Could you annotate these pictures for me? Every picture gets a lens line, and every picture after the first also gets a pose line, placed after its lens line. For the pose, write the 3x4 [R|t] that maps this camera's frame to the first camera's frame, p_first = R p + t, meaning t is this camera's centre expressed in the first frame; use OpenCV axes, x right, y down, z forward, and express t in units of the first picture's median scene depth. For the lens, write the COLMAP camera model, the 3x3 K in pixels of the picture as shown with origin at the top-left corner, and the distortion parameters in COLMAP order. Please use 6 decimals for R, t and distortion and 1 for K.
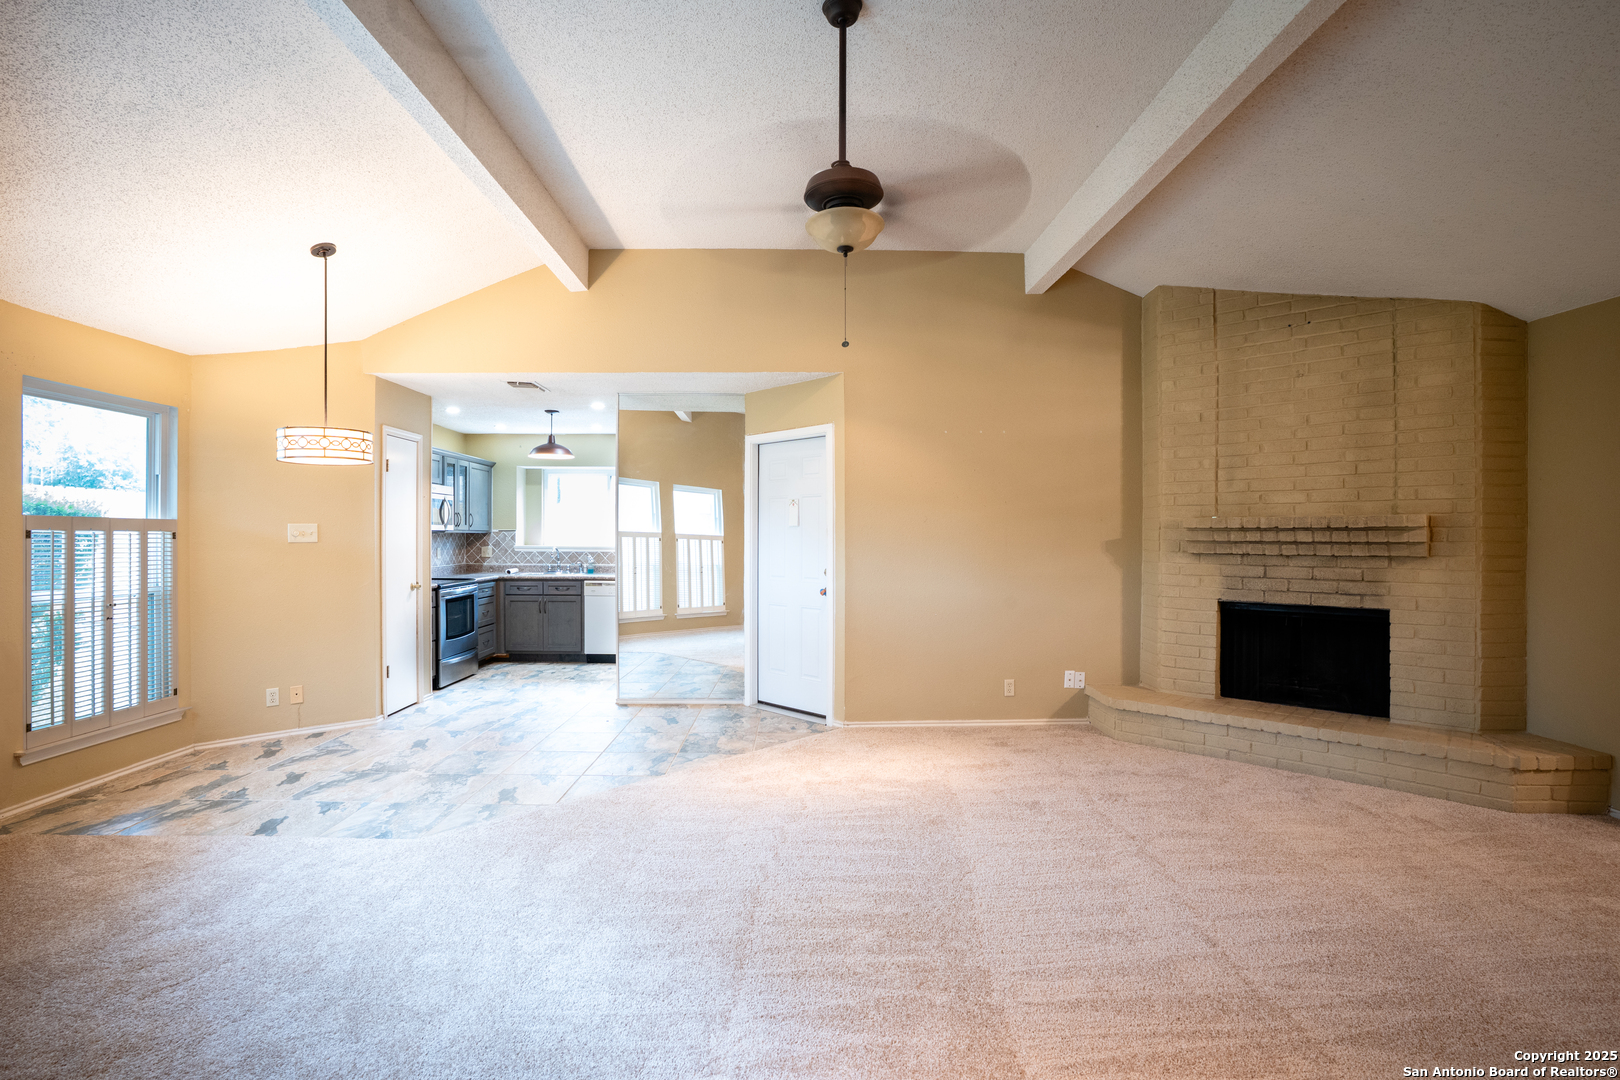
lens RADIAL K [[752.1, 0, 818.1], [0, 752.1, 533.4], [0, 0, 1]] dist [-0.076502, 0.032780]
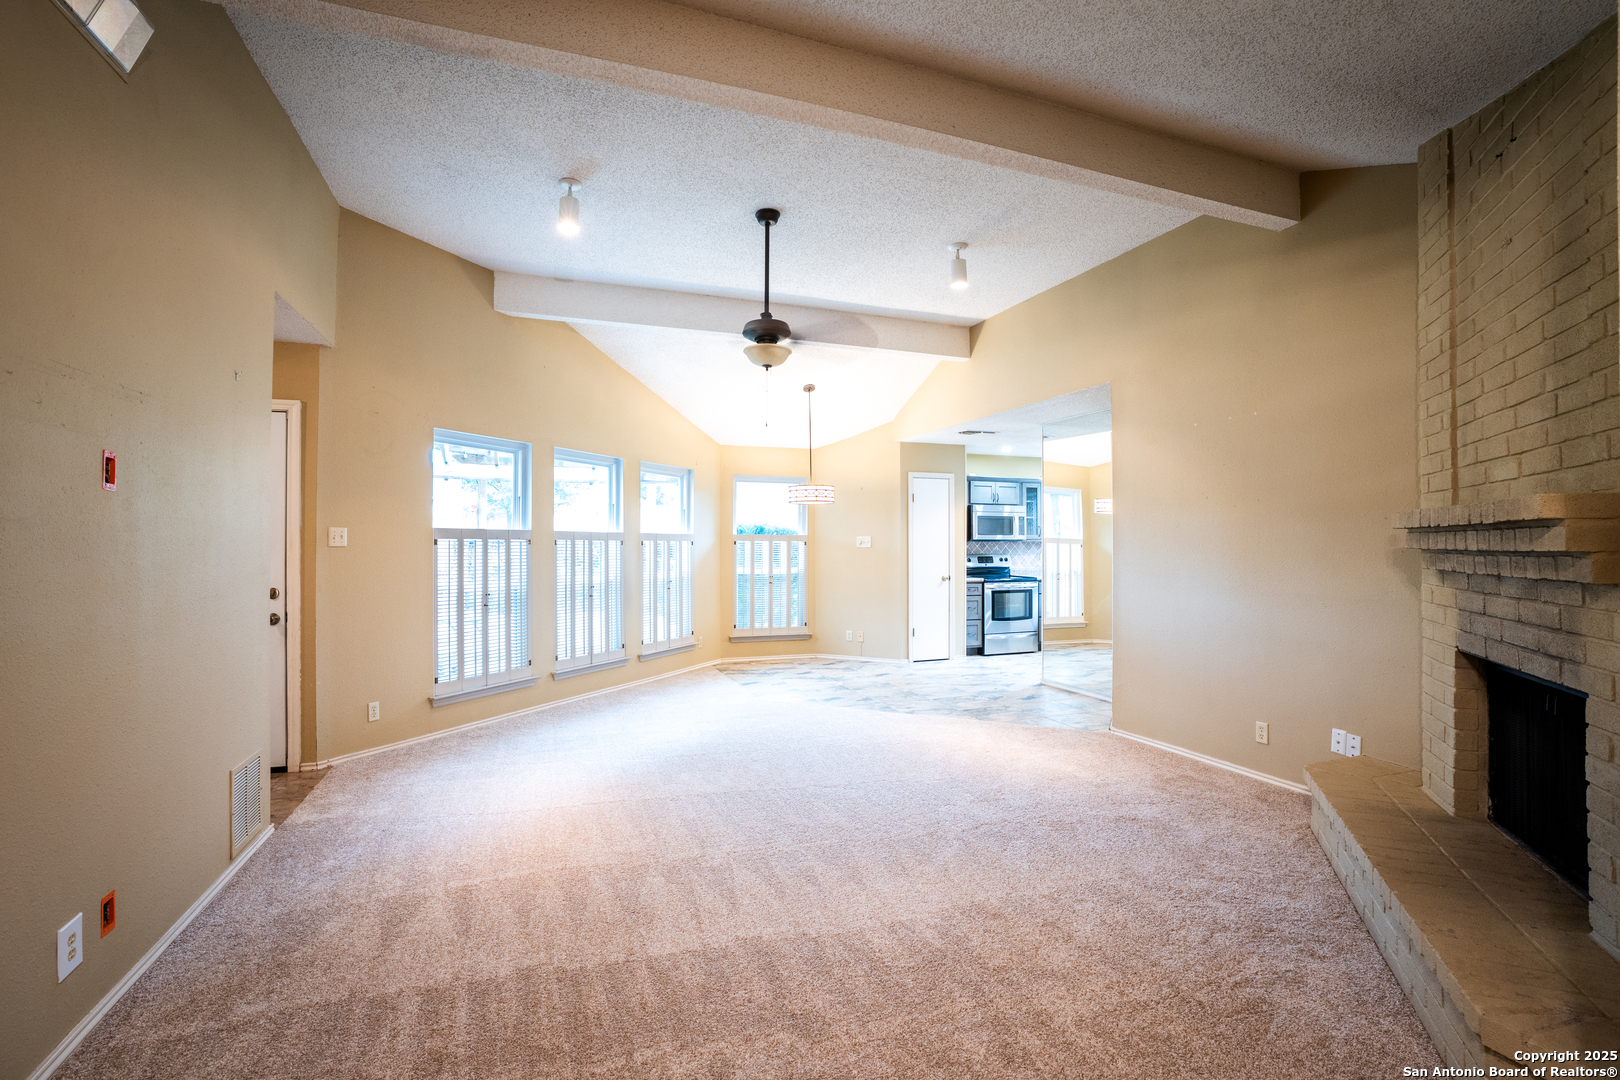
lens RADIAL K [[752.1, 0, 818.1], [0, 752.1, 533.4], [0, 0, 1]] dist [-0.076502, 0.032780]
pose [[0.336879, -0.013413, -0.941452, 0.579989], [0.001289, 0.999904, -0.013785, 0.002767], [0.941547, 0.003431, 0.336864, 0.200839]]
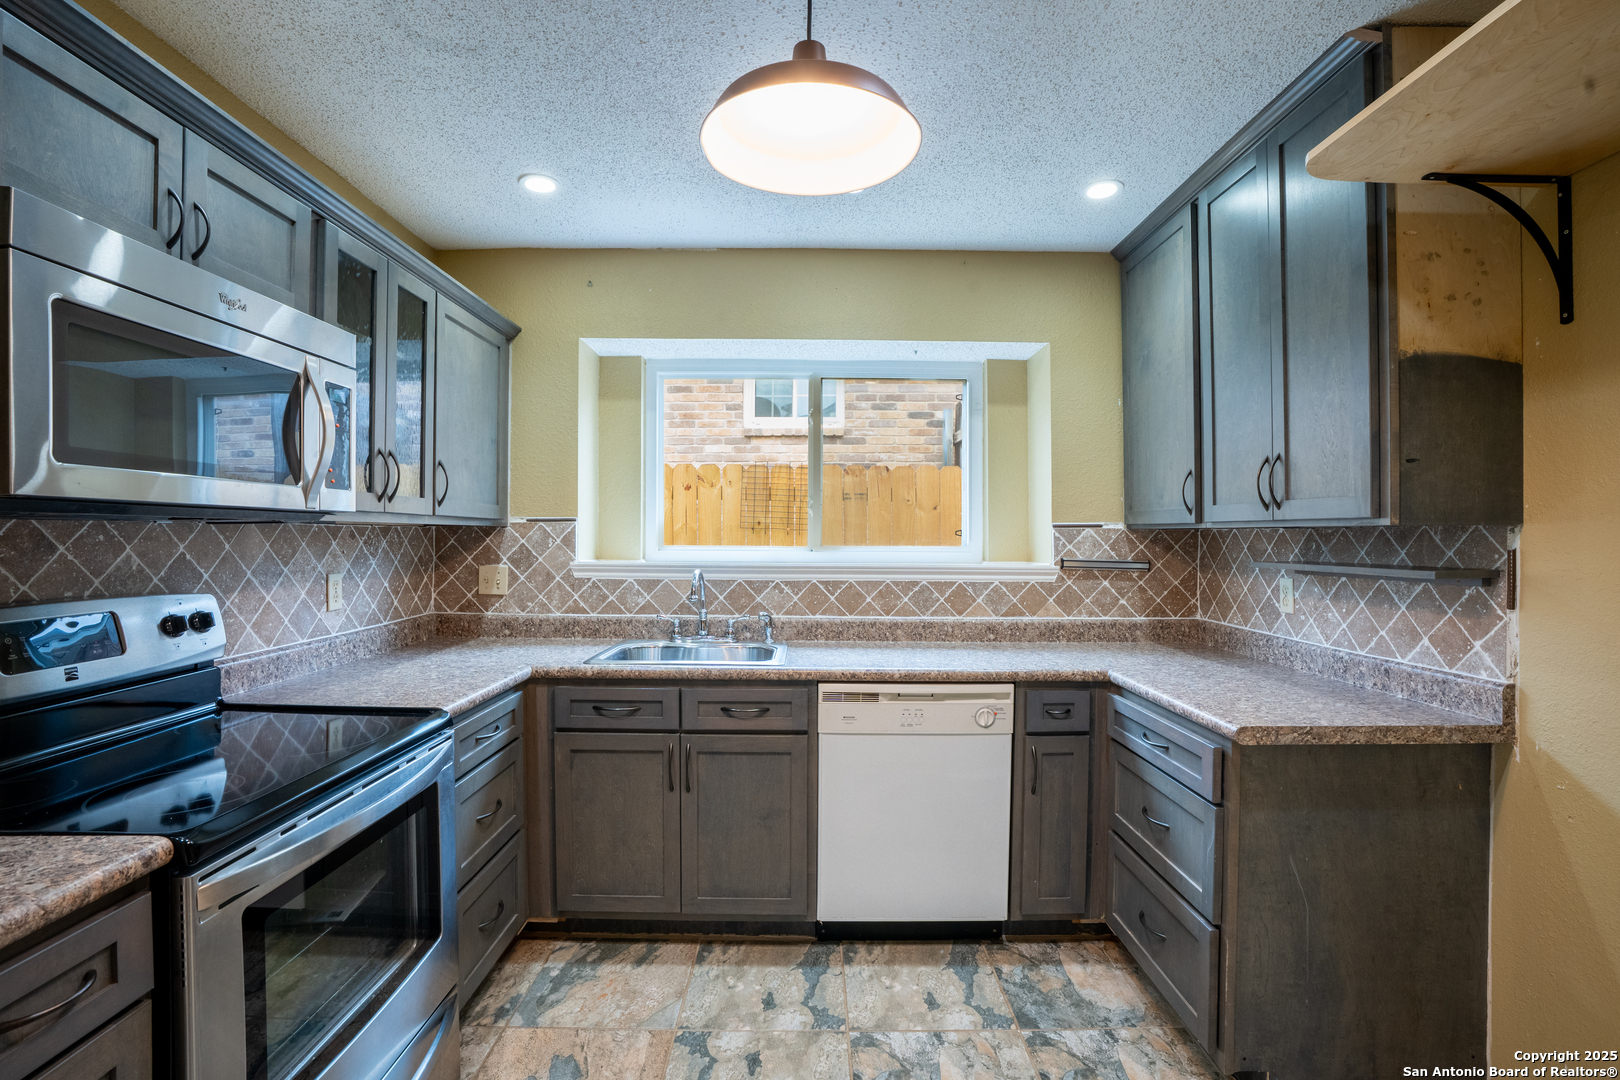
lens RADIAL K [[752.1, 0, 818.1], [0, 752.1, 533.4], [0, 0, 1]] dist [-0.076502, 0.032780]
pose [[0.999916, 0.002361, -0.012753, -0.315302], [-0.002366, 0.999997, -0.000350, 0.002640], [0.012752, 0.000380, 0.999919, 0.710281]]
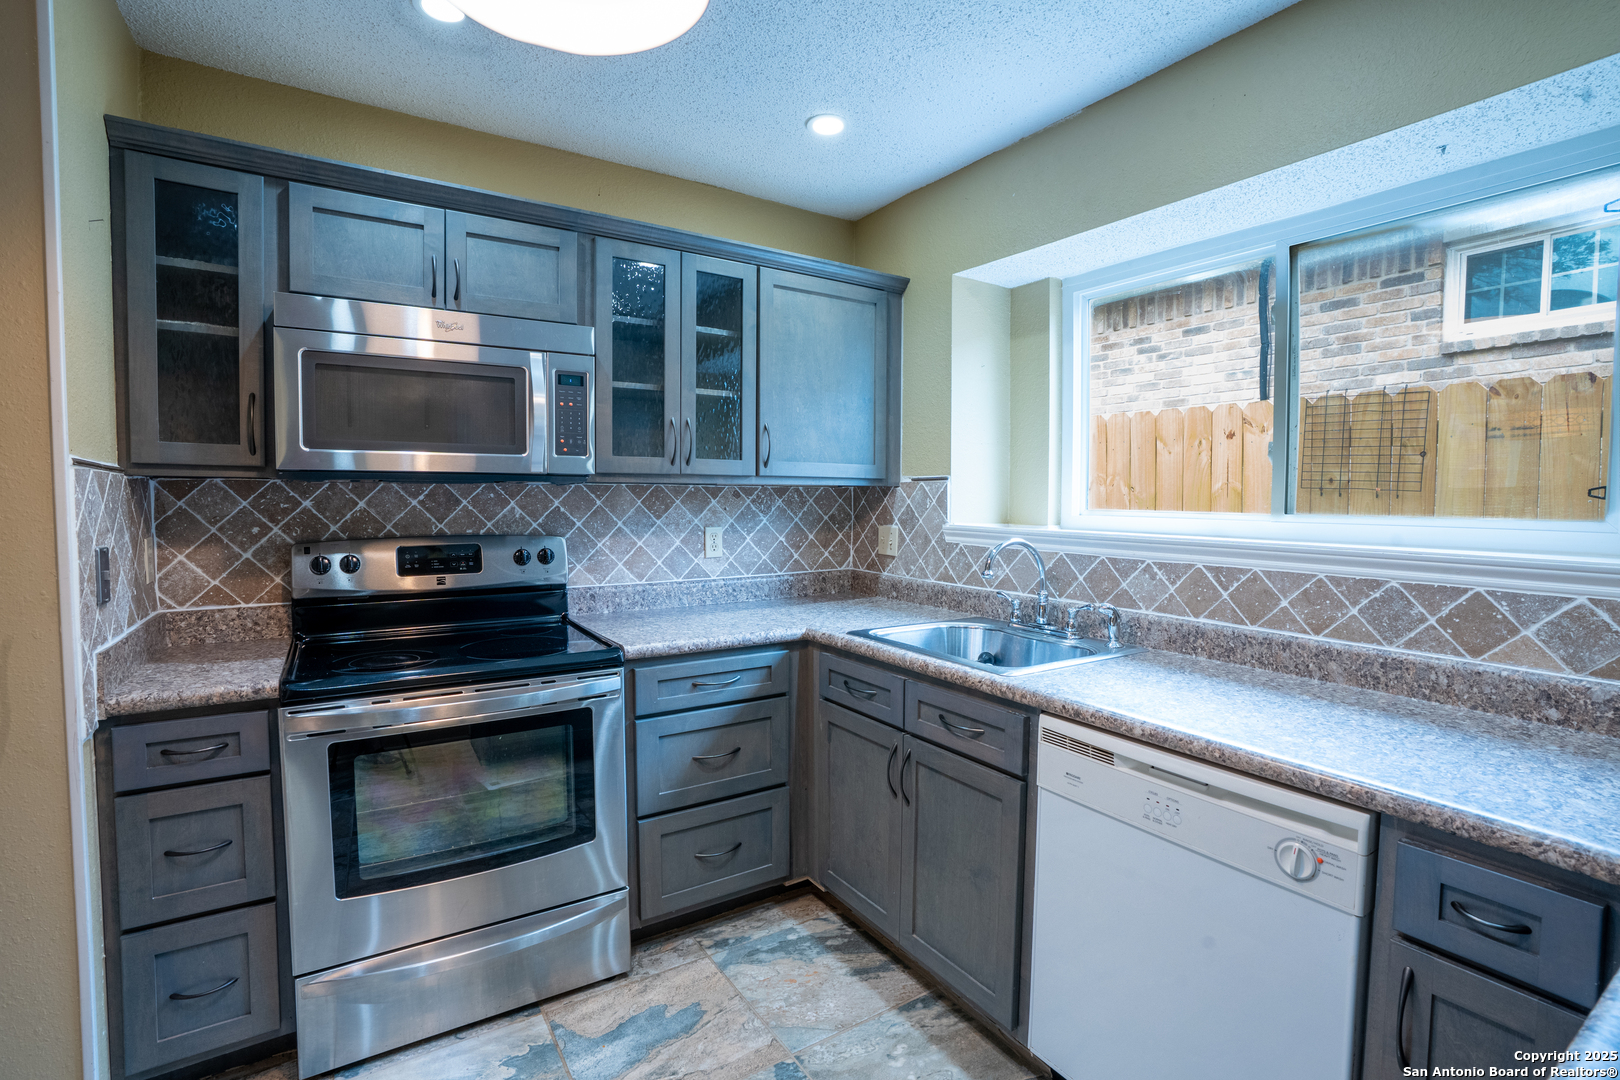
lens RADIAL K [[752.1, 0, 818.1], [0, 752.1, 533.4], [0, 0, 1]] dist [-0.076502, 0.032780]
pose [[0.528707, 0.043950, -0.847666, -0.178377], [-0.003347, 0.998759, 0.049696, 0.004292], [0.848798, -0.023438, 0.528198, 0.858620]]
